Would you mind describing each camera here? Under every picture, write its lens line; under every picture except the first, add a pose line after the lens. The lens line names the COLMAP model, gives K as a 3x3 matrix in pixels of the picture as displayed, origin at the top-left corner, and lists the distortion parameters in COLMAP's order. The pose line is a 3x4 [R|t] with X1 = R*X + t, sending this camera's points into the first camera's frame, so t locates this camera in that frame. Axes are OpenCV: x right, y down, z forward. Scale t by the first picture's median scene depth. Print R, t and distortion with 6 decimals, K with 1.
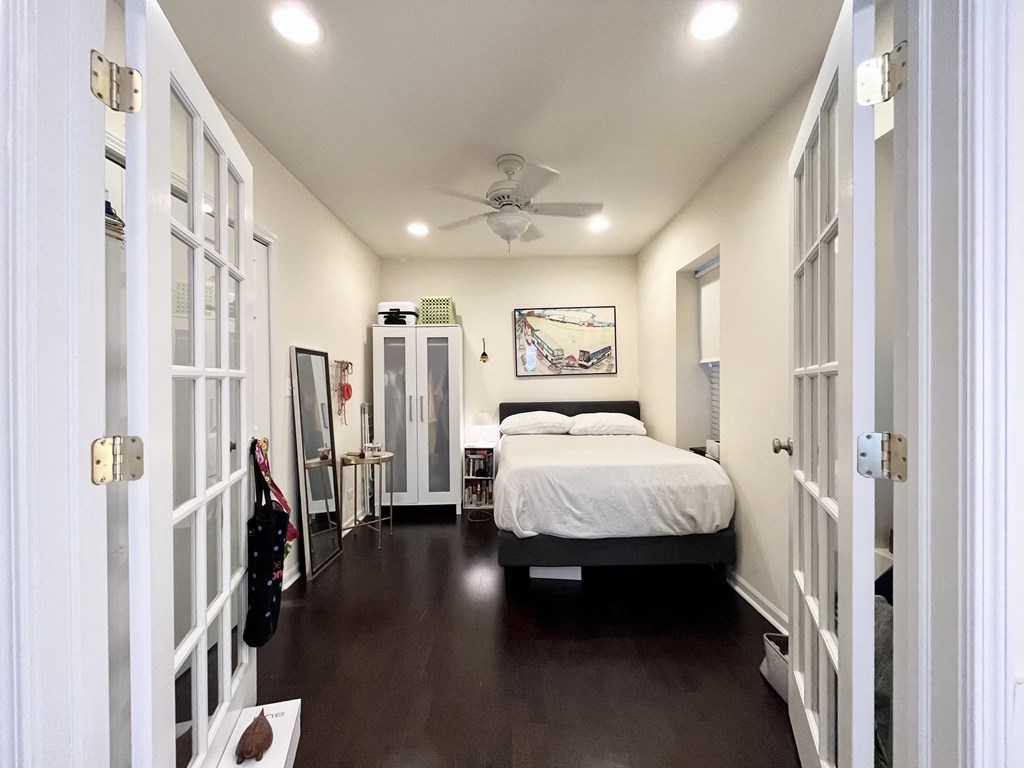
lens RADIAL K [[413.4, 0, 512.0], [0, 413.4, 384.0], [0, 0, 1]] dist [-0.001796, -0.004362]
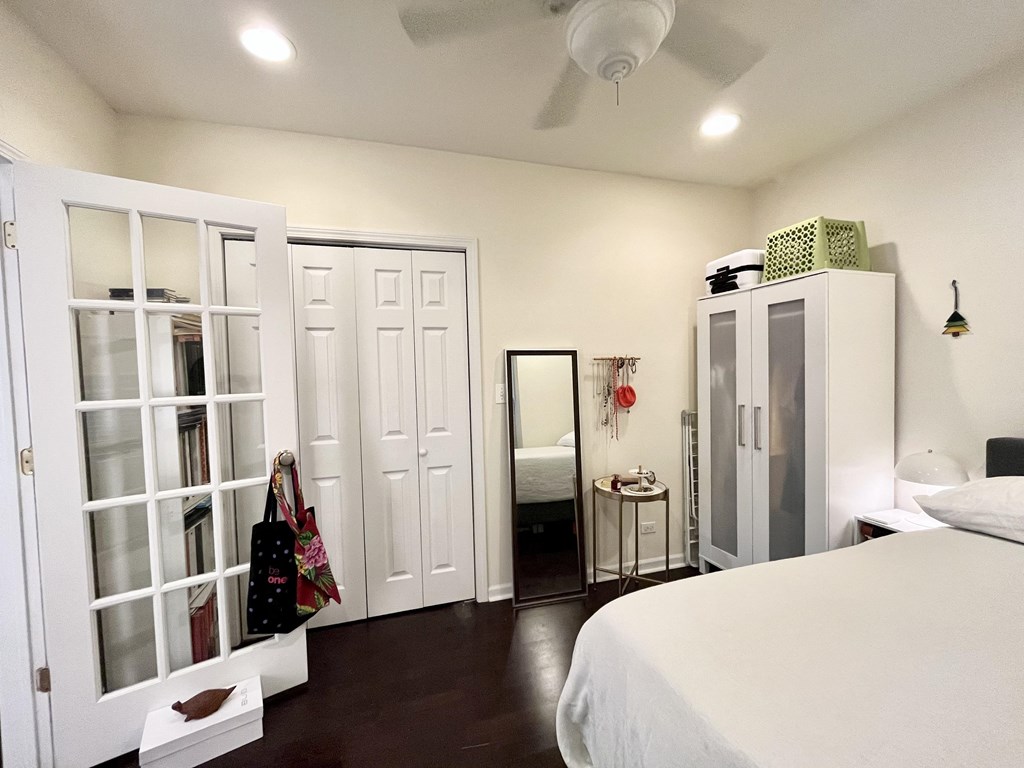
lens RADIAL K [[413.4, 0, 512.0], [0, 413.4, 384.0], [0, 0, 1]] dist [-0.001796, -0.004362]
pose [[0.276973, 0.035137, -0.960235, 0.245734], [0.024411, 0.998751, 0.043588, -0.037525], [0.960568, -0.035513, 0.275769, 0.503984]]
